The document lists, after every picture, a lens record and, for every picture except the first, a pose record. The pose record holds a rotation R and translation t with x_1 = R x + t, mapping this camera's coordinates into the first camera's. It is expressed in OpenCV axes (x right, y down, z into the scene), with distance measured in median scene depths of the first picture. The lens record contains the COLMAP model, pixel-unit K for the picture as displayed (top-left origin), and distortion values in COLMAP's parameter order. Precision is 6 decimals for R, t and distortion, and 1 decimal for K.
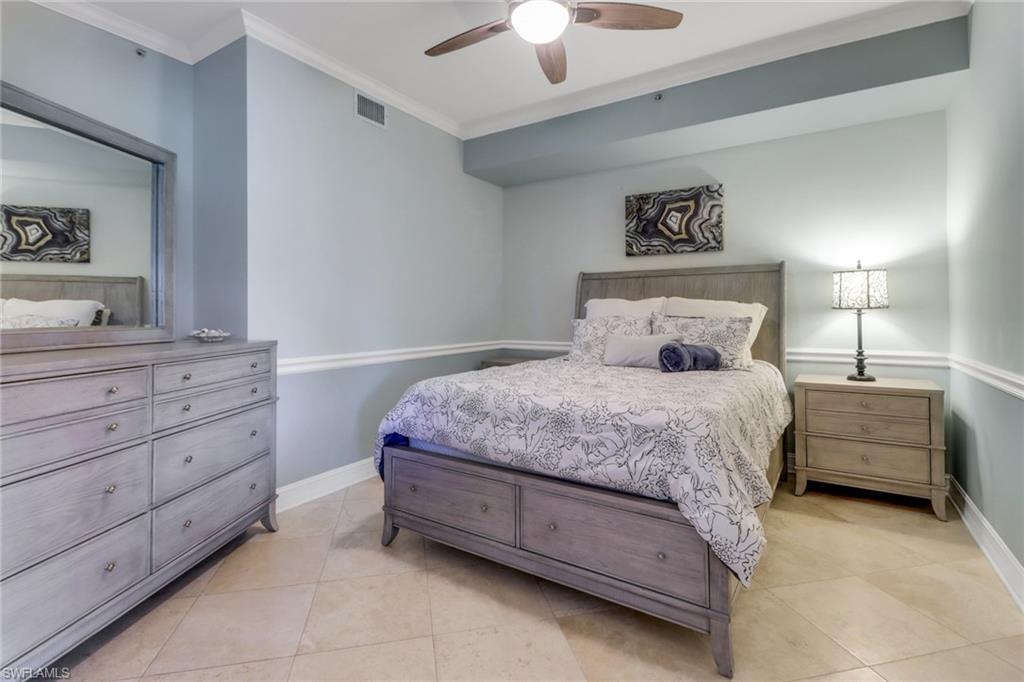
lens RADIAL K [[493.9, 0, 476.3], [0, 493.9, 314.8], [0, 0, 1]] dist [-0.000213, -0.000255]
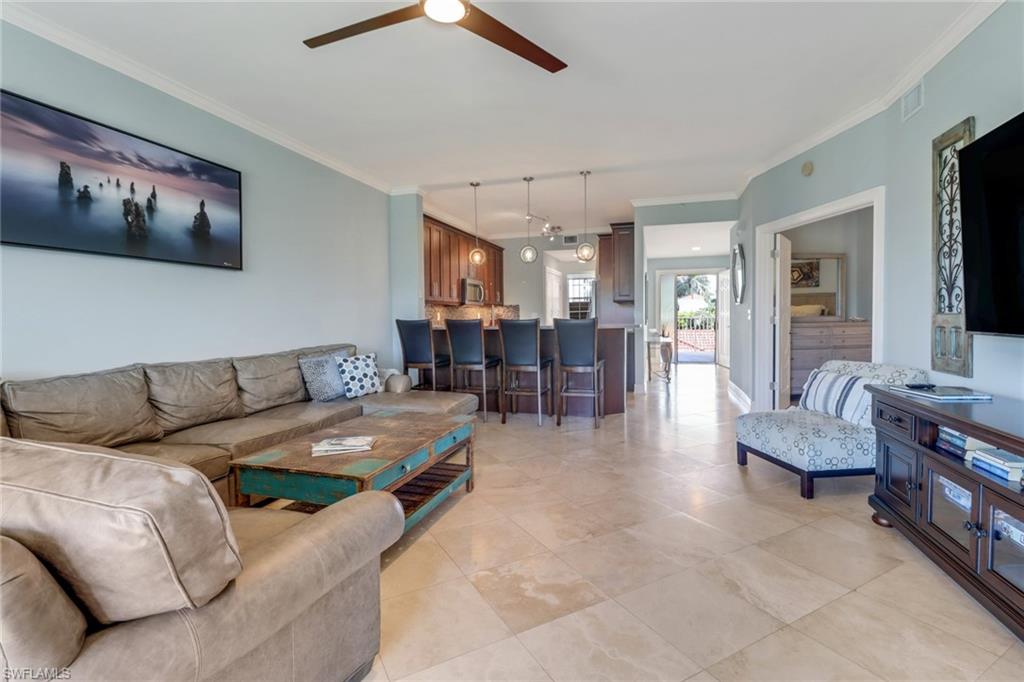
lens RADIAL K [[473.8, 0, 512.2], [0, 473.8, 329.1], [0, 0, 1]] dist [0.000931, -0.000555]
pose [[0.320312, 0.033531, -0.946719, 1.269111], [0.010636, 0.999183, 0.038988, -0.026268], [0.947252, -0.022558, 0.319693, -1.572991]]
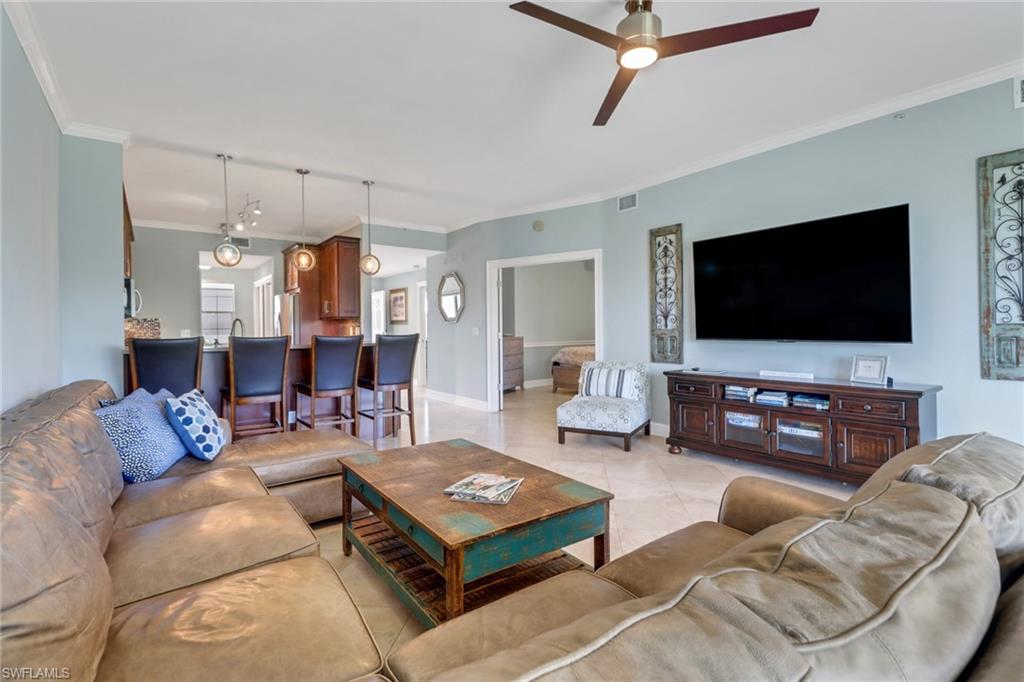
lens RADIAL K [[473.8, 0, 512.2], [0, 473.8, 329.1], [0, 0, 1]] dist [0.000931, -0.000555]
pose [[0.953614, -0.001818, -0.301026, 0.550748], [0.003302, 0.999985, 0.004421, -0.019988], [0.301013, -0.005209, 0.953606, -2.308499]]
